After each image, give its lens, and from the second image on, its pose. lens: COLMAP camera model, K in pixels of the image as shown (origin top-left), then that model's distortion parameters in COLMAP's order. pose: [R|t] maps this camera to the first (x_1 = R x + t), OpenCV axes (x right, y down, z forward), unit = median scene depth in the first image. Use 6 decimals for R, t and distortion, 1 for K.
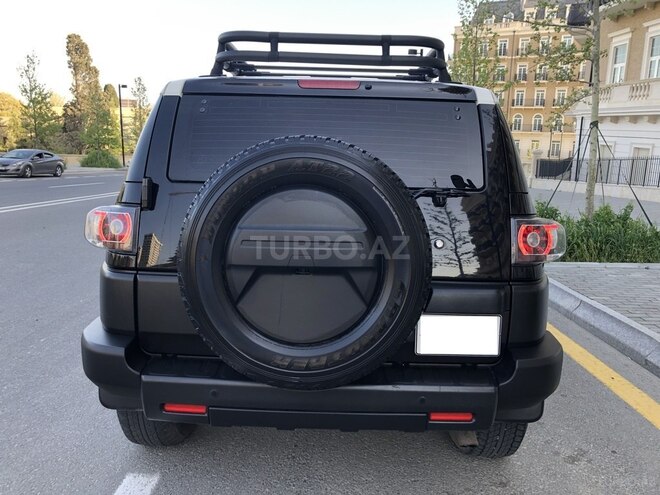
lens RADIAL K [[546.9, 0, 324.0], [0, 546.9, 245.4], [0, 0, 1]] dist [0.017358, -0.004553]
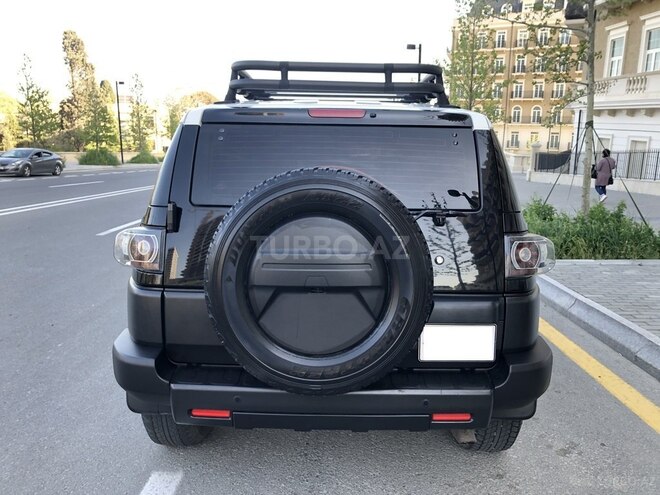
lens RADIAL K [[548.9, 0, 330.0], [0, 548.9, 247.5], [0, 0, 1]] dist [0.013754, 0.001298]
pose [[0.999871, -0.011960, 0.010676, -0.016476], [0.011801, 0.999820, 0.014851, -0.037499], [-0.010852, -0.014723, 0.999833, -0.078488]]
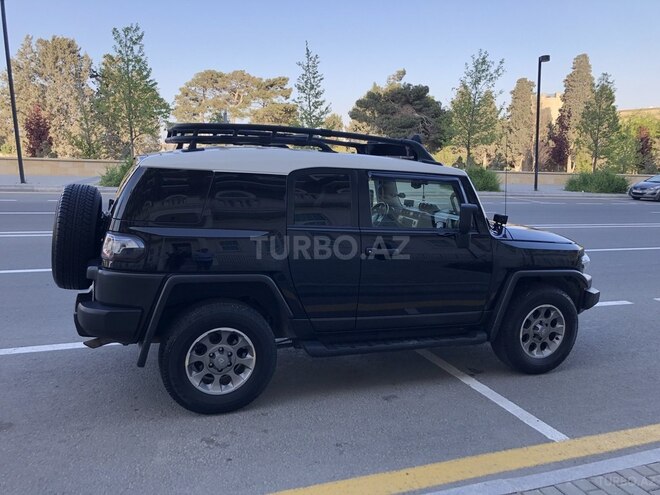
lens RADIAL K [[548.9, 0, 330.0], [0, 548.9, 247.5], [0, 0, 1]] dist [0.013754, 0.001298]
pose [[0.348401, 0.135239, -0.927538, 1.878798], [-0.165850, 0.982819, 0.081003, -0.221872], [0.922556, 0.125610, 0.364845, 0.838095]]
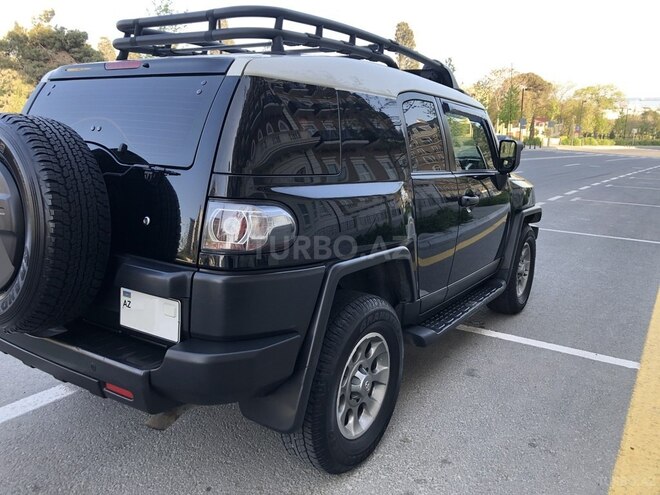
lens RADIAL K [[540.6, 0, 330.0], [0, 540.6, 247.5], [0, 0, 1]] dist [0.006539, -0.002890]
pose [[0.837999, 0.115464, -0.533315, 0.809927], [-0.092903, 0.993277, 0.069069, -0.043351], [0.537705, -0.008333, 0.843092, 0.275494]]
